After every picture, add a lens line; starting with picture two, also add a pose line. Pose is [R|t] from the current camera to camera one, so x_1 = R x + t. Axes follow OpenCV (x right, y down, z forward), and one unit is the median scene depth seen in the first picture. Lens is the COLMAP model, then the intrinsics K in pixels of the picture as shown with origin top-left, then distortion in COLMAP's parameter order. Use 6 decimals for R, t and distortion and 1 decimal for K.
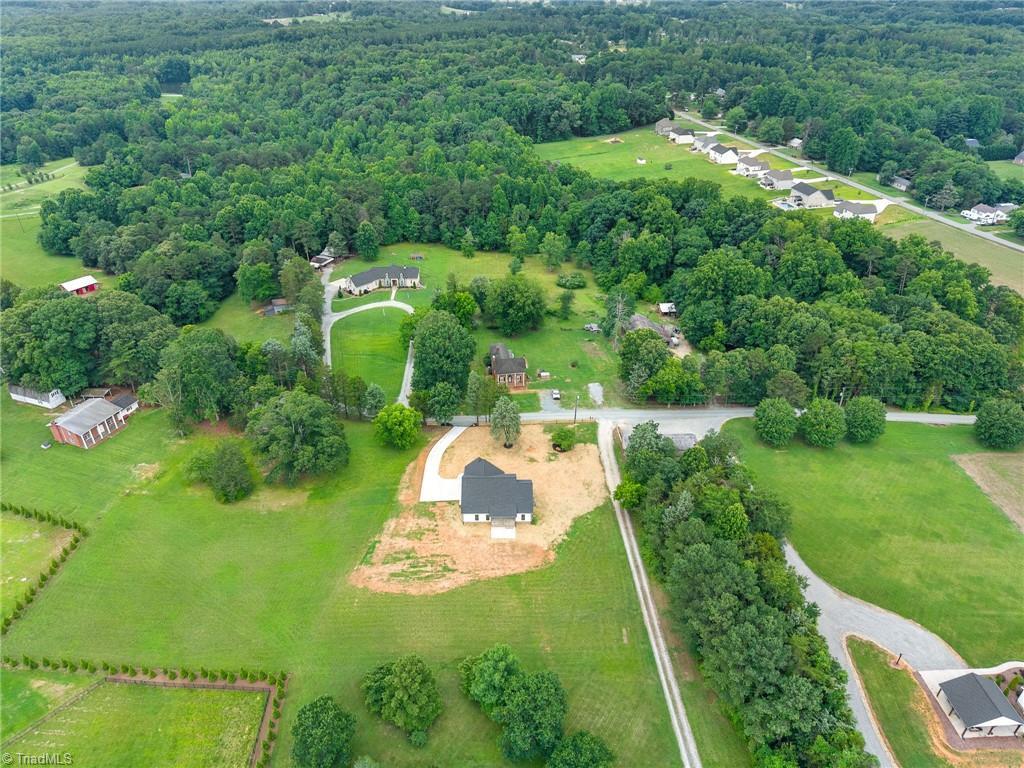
lens RADIAL K [[688.0, 0, 512.0], [0, 688.0, 384.0], [0, 0, 1]] dist [0.045195, -0.071632]
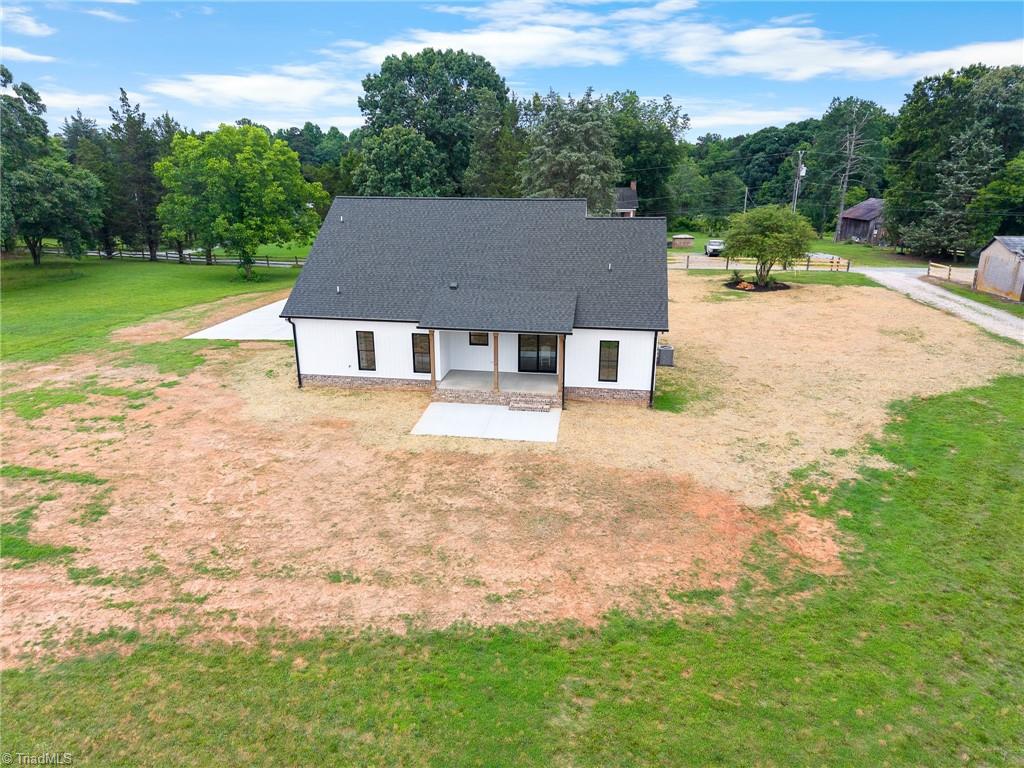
lens RADIAL K [[687.8, 0, 512.0], [0, 687.8, 384.0], [0, 0, 1]] dist [0.047212, -0.063943]
pose [[0.986837, 0.048041, -0.154416, 0.018852], [-0.084931, 0.966534, -0.242072, 0.244582], [0.137619, 0.252001, 0.957892, 0.819088]]
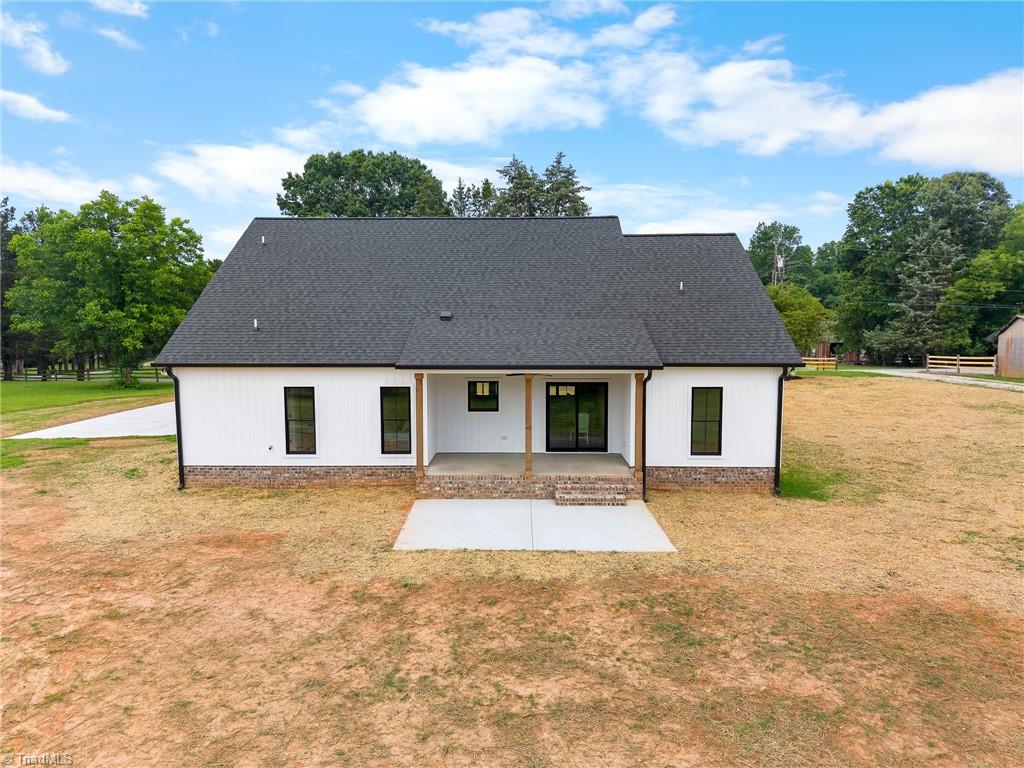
lens RADIAL K [[687.5, 0, 512.0], [0, 687.5, 384.0], [0, 0, 1]] dist [0.010848, -0.005118]
pose [[0.999584, 0.001637, -0.028801, -0.012639], [-0.014379, 0.893794, -0.448247, 0.238120], [0.025008, 0.448474, 0.893446, 0.890352]]
